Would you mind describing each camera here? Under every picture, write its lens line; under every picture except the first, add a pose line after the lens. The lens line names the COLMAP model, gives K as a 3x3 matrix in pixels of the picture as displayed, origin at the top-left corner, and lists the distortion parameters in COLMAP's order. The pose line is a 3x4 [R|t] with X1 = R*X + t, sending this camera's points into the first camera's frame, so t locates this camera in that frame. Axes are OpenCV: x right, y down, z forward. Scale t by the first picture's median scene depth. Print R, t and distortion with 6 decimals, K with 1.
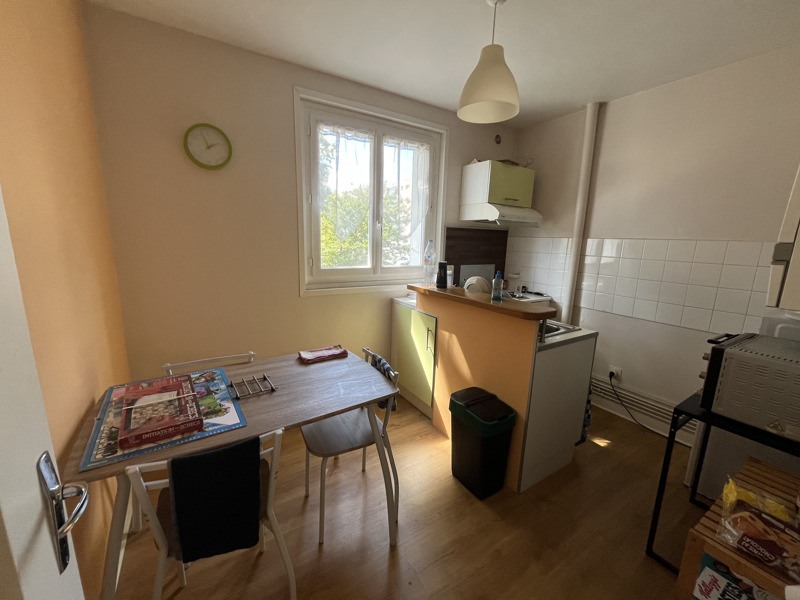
lens RADIAL K [[323.3, 0, 398.7], [0, 323.3, 301.8], [0, 0, 1]] dist [-0.001356, 0.000020]
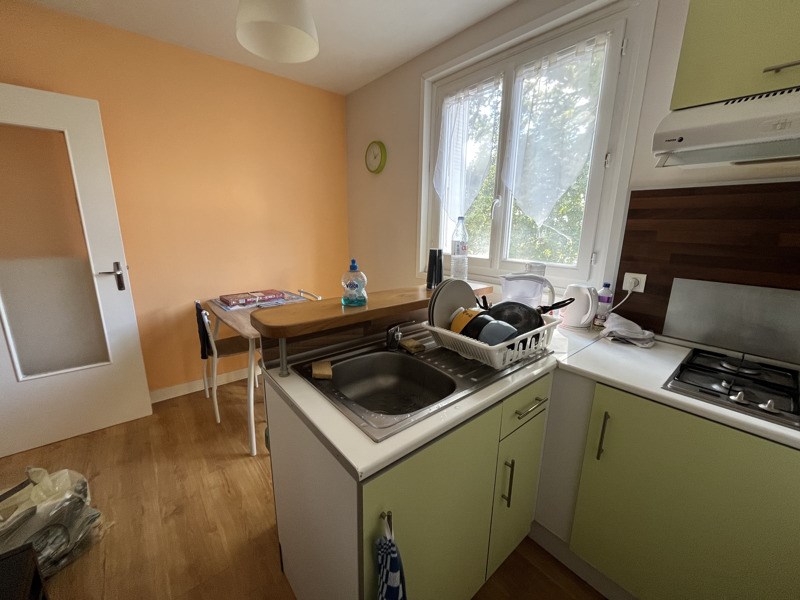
lens RADIAL K [[323.3, 0, 399.1], [0, 323.3, 297.1], [0, 0, 1]] dist [-0.001356, 0.000020]
pose [[0.129492, 0.197316, -0.971750, 0.715051], [-0.197581, 0.965484, 0.169715, -0.115251], [0.971696, 0.170023, 0.164008, 0.752857]]
